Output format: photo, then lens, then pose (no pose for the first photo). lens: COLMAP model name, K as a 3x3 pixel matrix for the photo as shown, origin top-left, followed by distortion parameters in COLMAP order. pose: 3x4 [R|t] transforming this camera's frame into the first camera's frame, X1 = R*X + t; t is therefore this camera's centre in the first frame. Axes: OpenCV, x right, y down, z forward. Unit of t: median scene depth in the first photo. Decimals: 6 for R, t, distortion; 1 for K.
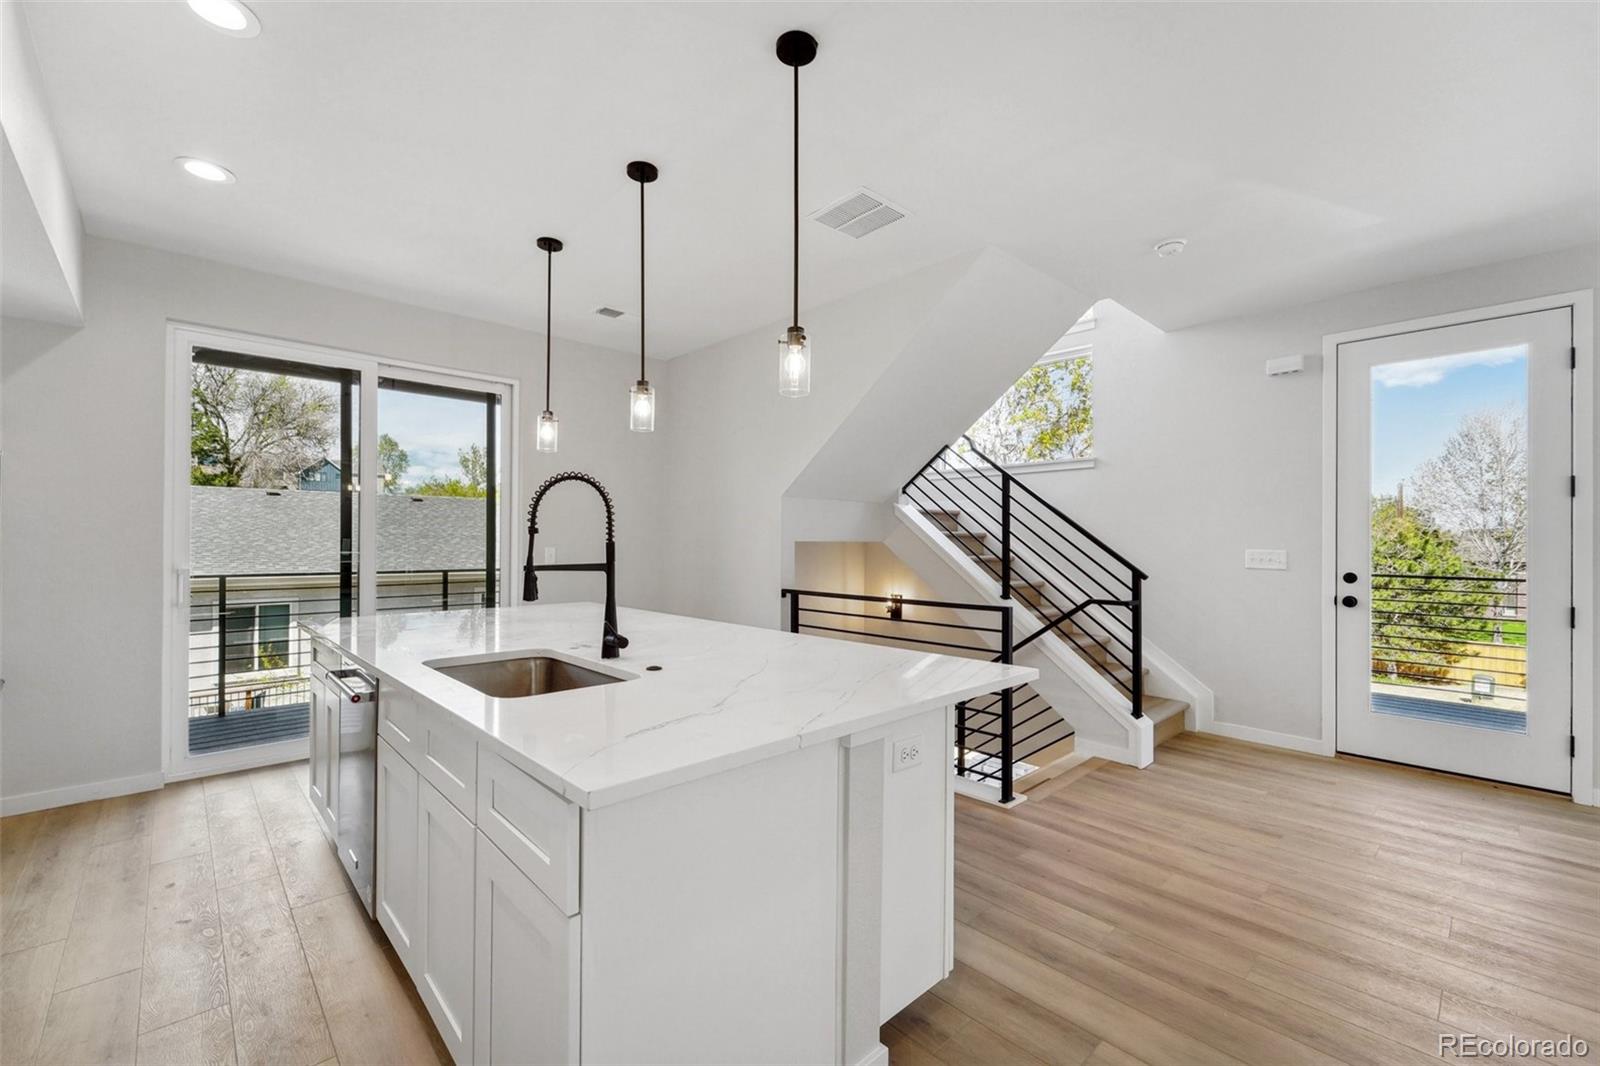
lens RADIAL K [[660.9, 0, 800.9], [0, 660.9, 534.5], [0, 0, 1]] dist [0.004832, 0.000165]
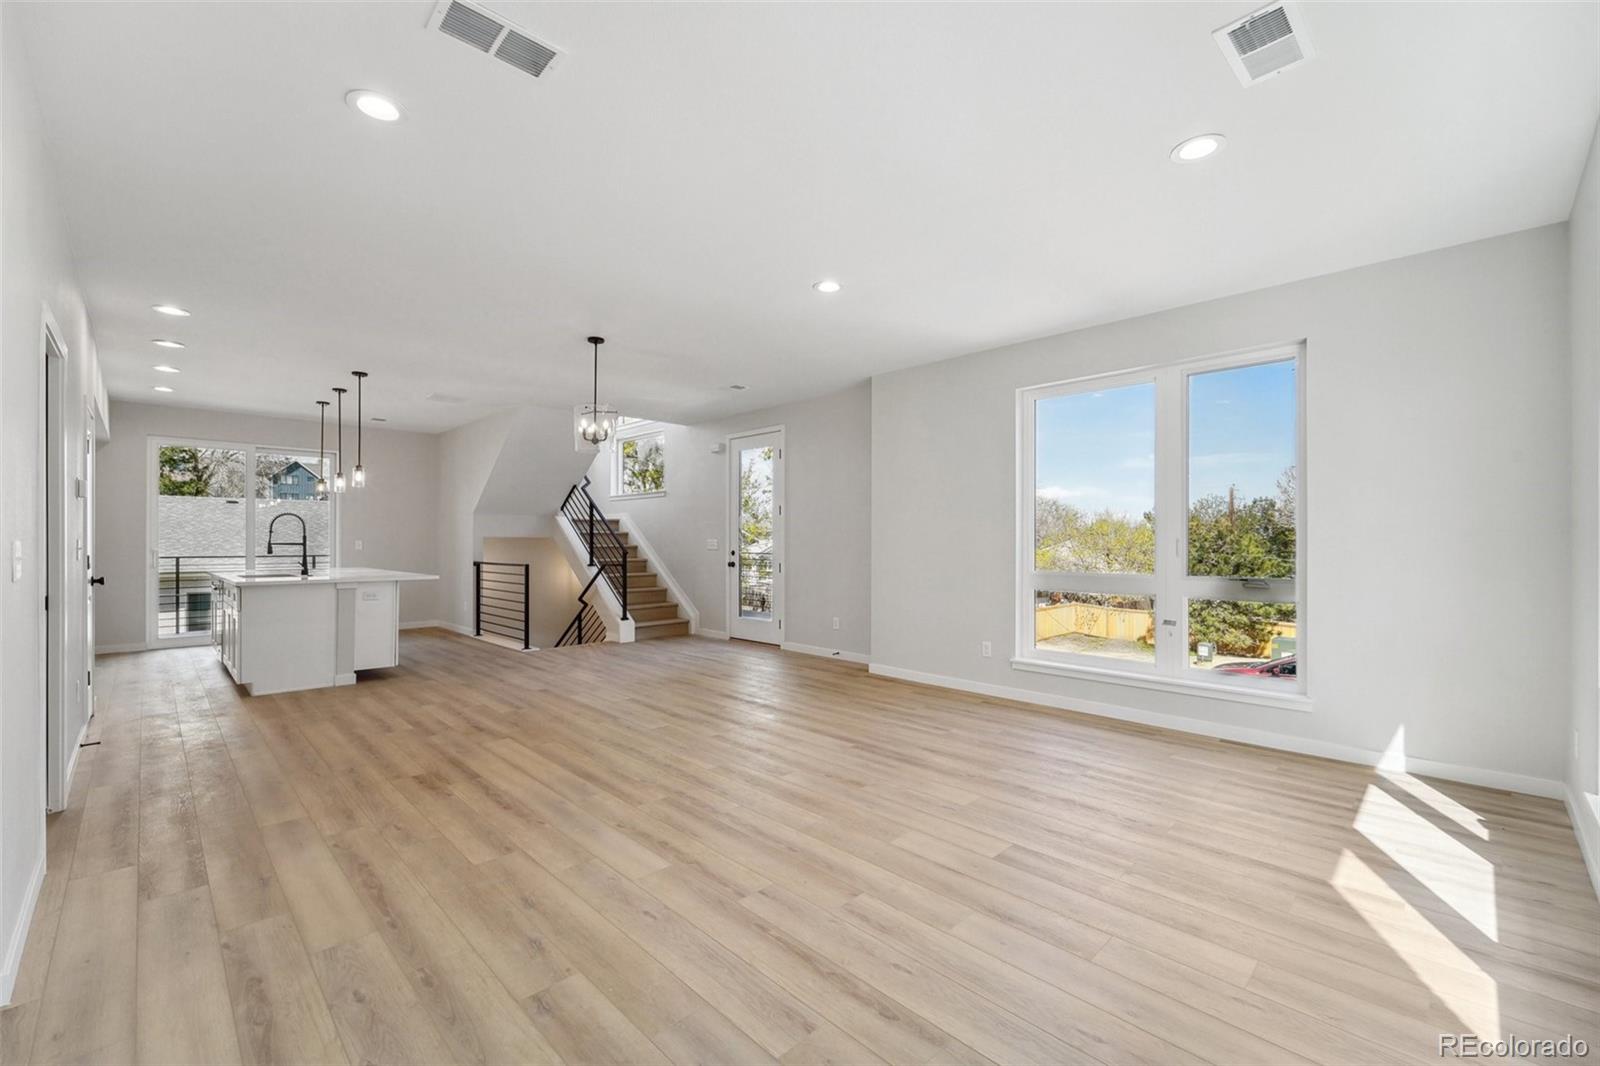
lens RADIAL K [[660.9, 0, 799.2], [0, 660.9, 536.7], [0, 0, 1]] dist [0.004832, 0.000165]
pose [[0.999763, -0.004752, 0.021262, 0.224452], [0.004697, 0.999986, 0.002604, 0.002504], [-0.021274, -0.002504, 0.999771, -0.242464]]
